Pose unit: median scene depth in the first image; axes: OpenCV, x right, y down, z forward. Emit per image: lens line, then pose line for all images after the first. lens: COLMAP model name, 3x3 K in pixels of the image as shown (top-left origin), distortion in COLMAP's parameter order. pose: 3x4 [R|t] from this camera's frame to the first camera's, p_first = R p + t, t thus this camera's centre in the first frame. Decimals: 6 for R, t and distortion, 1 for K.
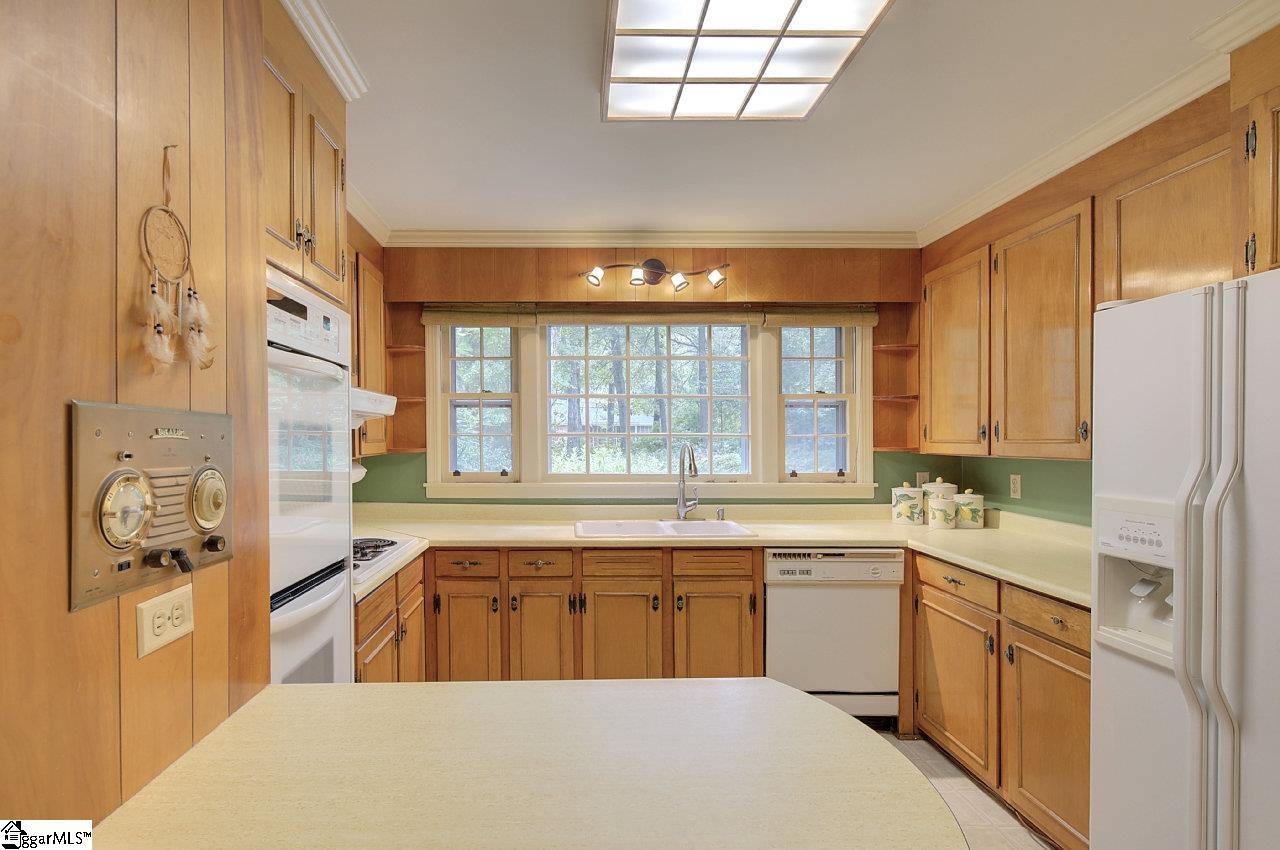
lens RADIAL K [[541.0, 0, 641.6], [0, 541.0, 431.4], [0, 0, 1]] dist [0.000639, -0.000234]
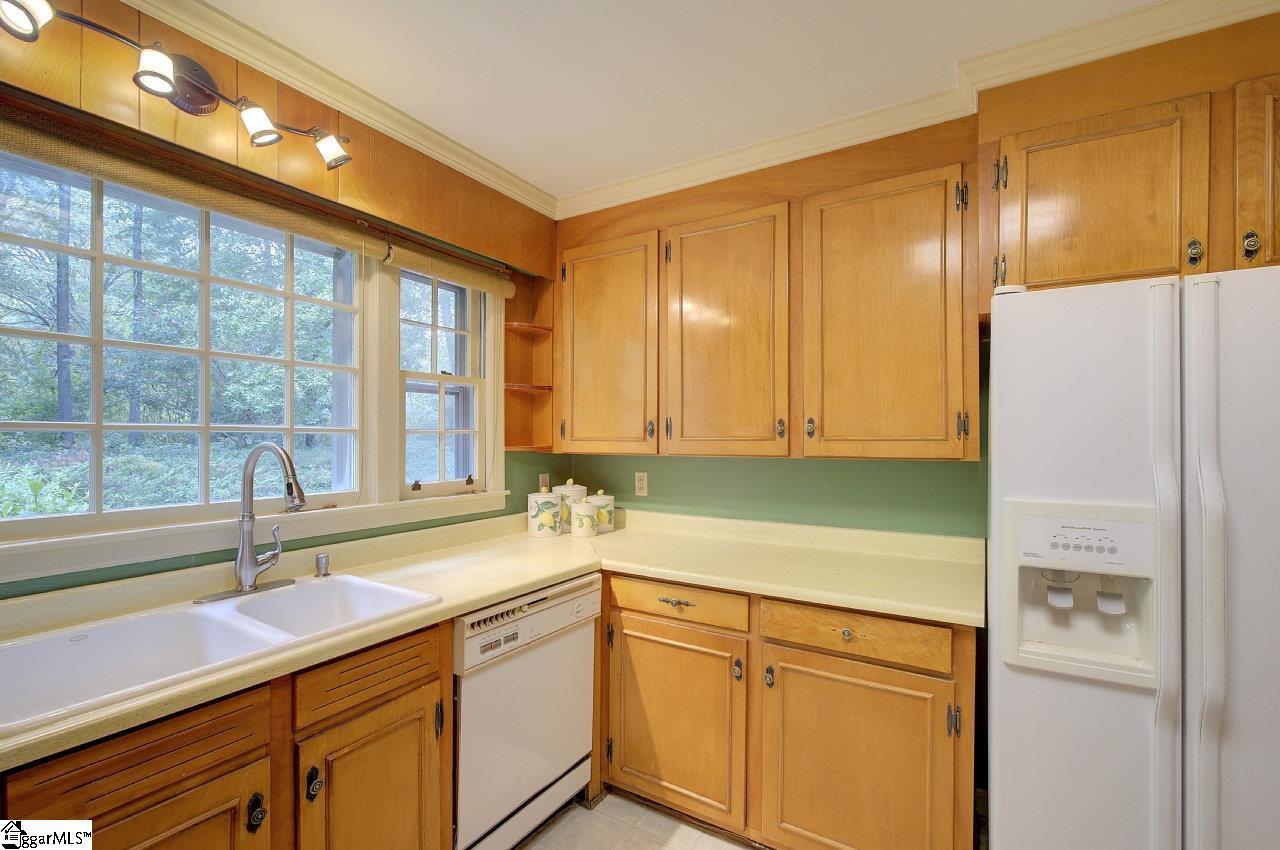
lens RADIAL K [[541.0, 0, 641.6], [0, 541.0, 431.4], [0, 0, 1]] dist [0.000639, -0.000234]
pose [[0.622755, 0.009228, 0.782362, -0.111591], [-0.012522, 0.999920, -0.001827, 0.007255], [-0.782316, -0.008659, 0.622821, 0.445814]]
